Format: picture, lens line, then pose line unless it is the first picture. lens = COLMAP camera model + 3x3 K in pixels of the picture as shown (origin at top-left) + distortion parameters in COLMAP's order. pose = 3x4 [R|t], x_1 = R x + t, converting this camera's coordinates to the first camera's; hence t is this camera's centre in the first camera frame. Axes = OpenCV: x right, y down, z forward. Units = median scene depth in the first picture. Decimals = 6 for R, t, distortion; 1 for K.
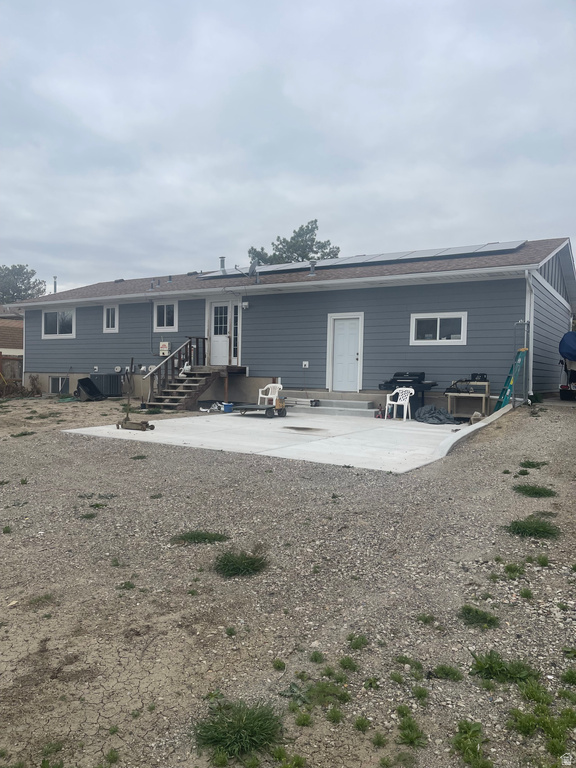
lens RADIAL K [[576.8, 0, 280.8], [0, 576.8, 396.8], [0, 0, 1]] dist [0.059251, -0.078201]
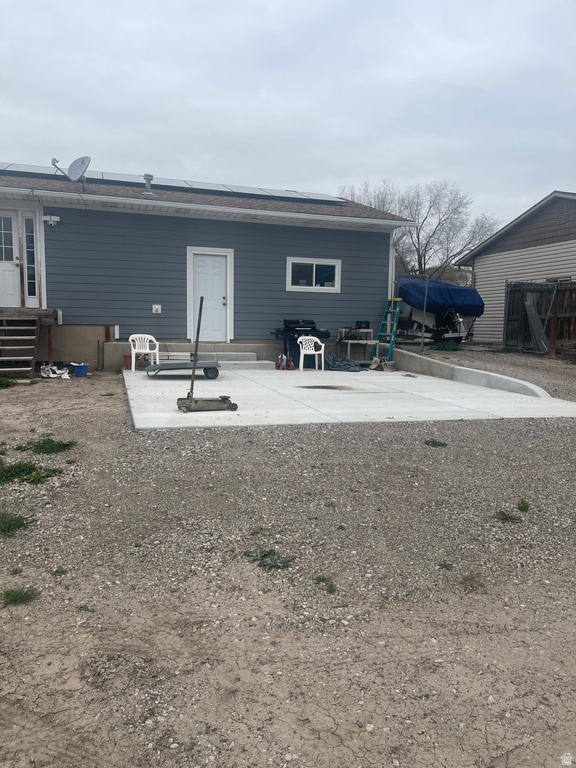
lens RADIAL K [[576.8, 0, 300.7], [0, 576.8, 398.0], [0, 0, 1]] dist [0.059251, -0.078201]
pose [[0.634519, -0.105180, 0.765717, -0.505079], [0.028842, 0.993230, 0.112531, -0.020474], [-0.772369, -0.049318, 0.633257, 0.376525]]
